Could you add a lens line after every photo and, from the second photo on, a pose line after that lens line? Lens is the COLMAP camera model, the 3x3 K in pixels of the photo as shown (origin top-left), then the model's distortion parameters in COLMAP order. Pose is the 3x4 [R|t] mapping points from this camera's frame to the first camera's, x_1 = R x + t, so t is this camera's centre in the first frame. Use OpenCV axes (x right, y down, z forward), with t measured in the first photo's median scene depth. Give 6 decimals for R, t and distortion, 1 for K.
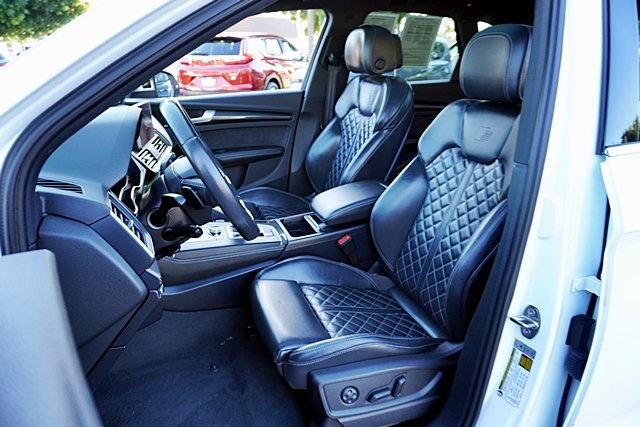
lens RADIAL K [[430.5, 0, 320.0], [0, 430.5, 213.5], [0, 0, 1]] dist [-0.046304, 0.036108]
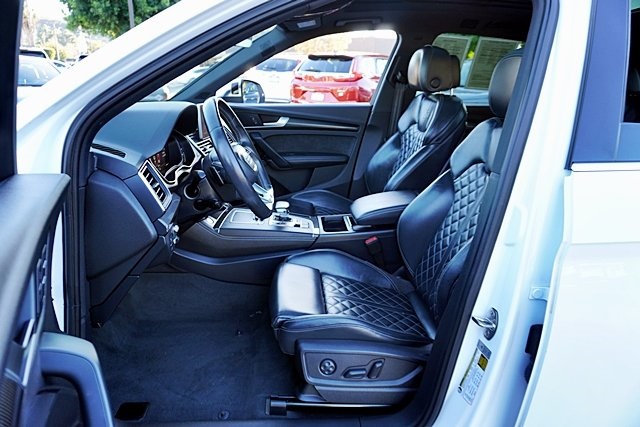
lens RADIAL K [[430.5, 0, 320.0], [0, 430.5, 213.5], [0, 0, 1]] dist [-0.046304, 0.036108]
pose [[0.963653, 0.117052, -0.240151, 0.175936], [-0.127124, 0.991524, -0.026833, 0.038232], [0.234974, 0.056386, 0.970365, -0.075789]]
